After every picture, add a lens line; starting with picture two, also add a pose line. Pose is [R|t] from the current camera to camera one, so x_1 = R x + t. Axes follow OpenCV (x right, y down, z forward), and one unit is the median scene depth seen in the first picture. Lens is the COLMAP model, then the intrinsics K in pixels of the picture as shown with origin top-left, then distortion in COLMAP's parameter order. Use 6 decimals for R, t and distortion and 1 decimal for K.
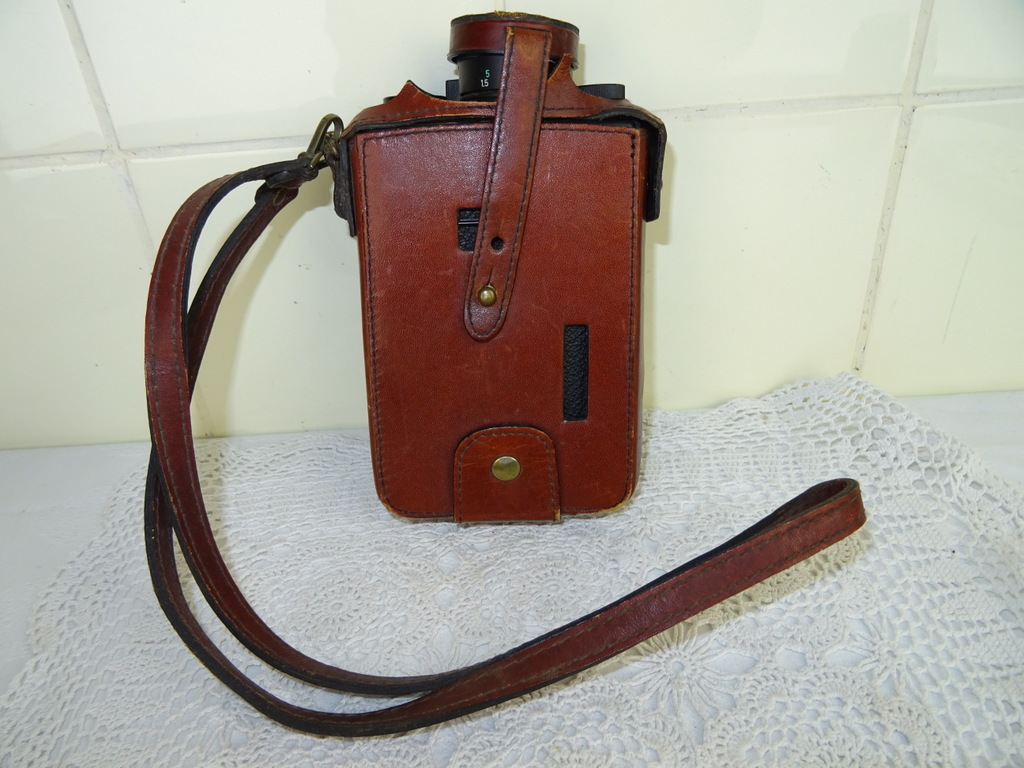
lens RADIAL K [[708.0, 0, 512.0], [0, 708.0, 384.0], [0, 0, 1]] dist [-0.044030, 0.025708]
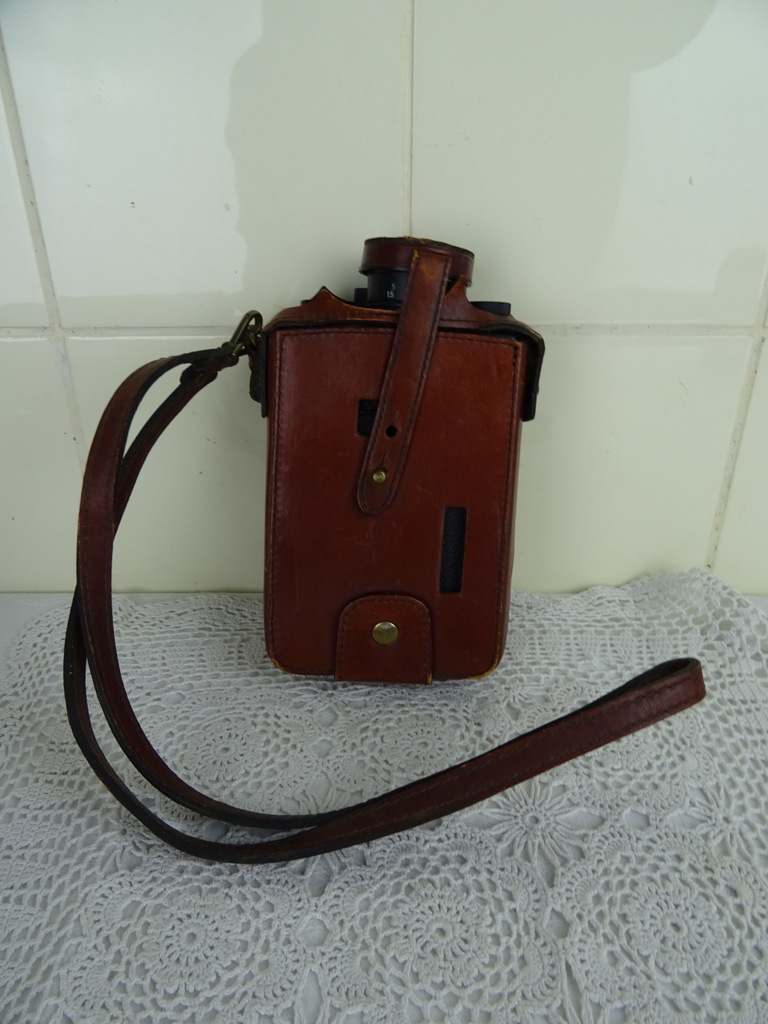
lens RADIAL K [[708.0, 0, 384.0], [0, 708.0, 512.0], [0, 0, 1]] dist [-0.044030, 0.025708]
pose [[0.998011, 0.062614, 0.007291, -0.034595], [-0.061837, 0.994901, -0.079670, 0.021235], [-0.012242, 0.079061, 0.996795, -0.127085]]
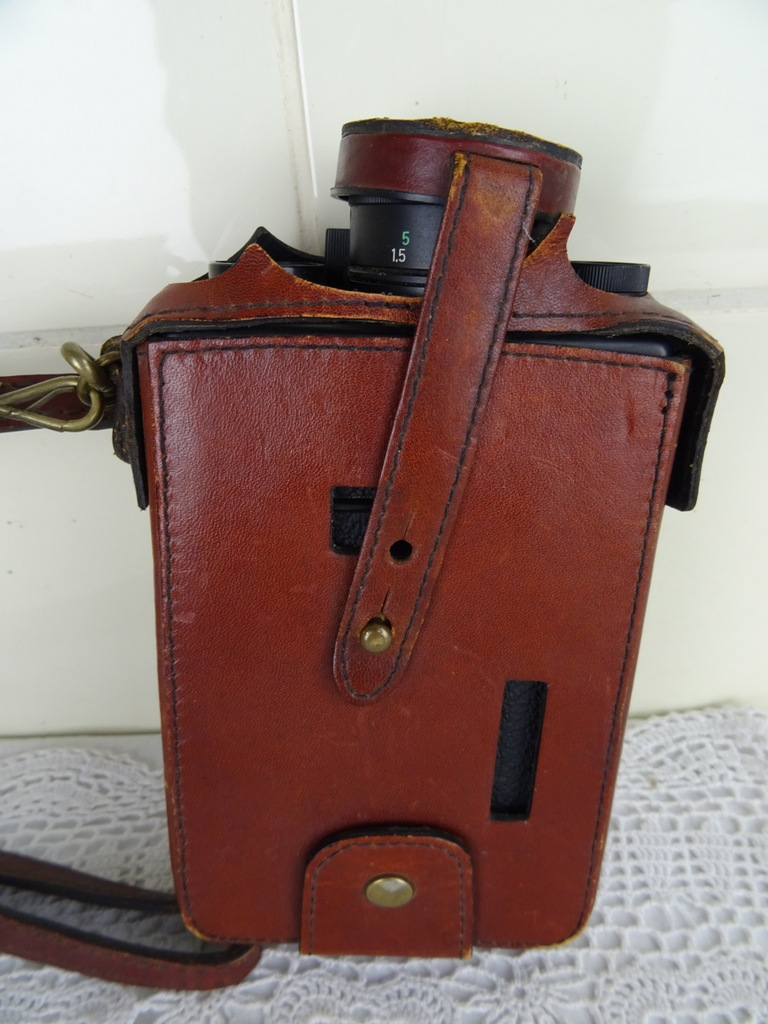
lens RADIAL K [[708.0, 0, 384.0], [0, 708.0, 512.0], [0, 0, 1]] dist [-0.044030, 0.025708]
pose [[0.998027, 0.062779, -0.000803, -0.037323], [-0.062669, 0.996888, 0.047821, -0.262623], [0.003802, -0.047677, 0.998856, 0.470104]]
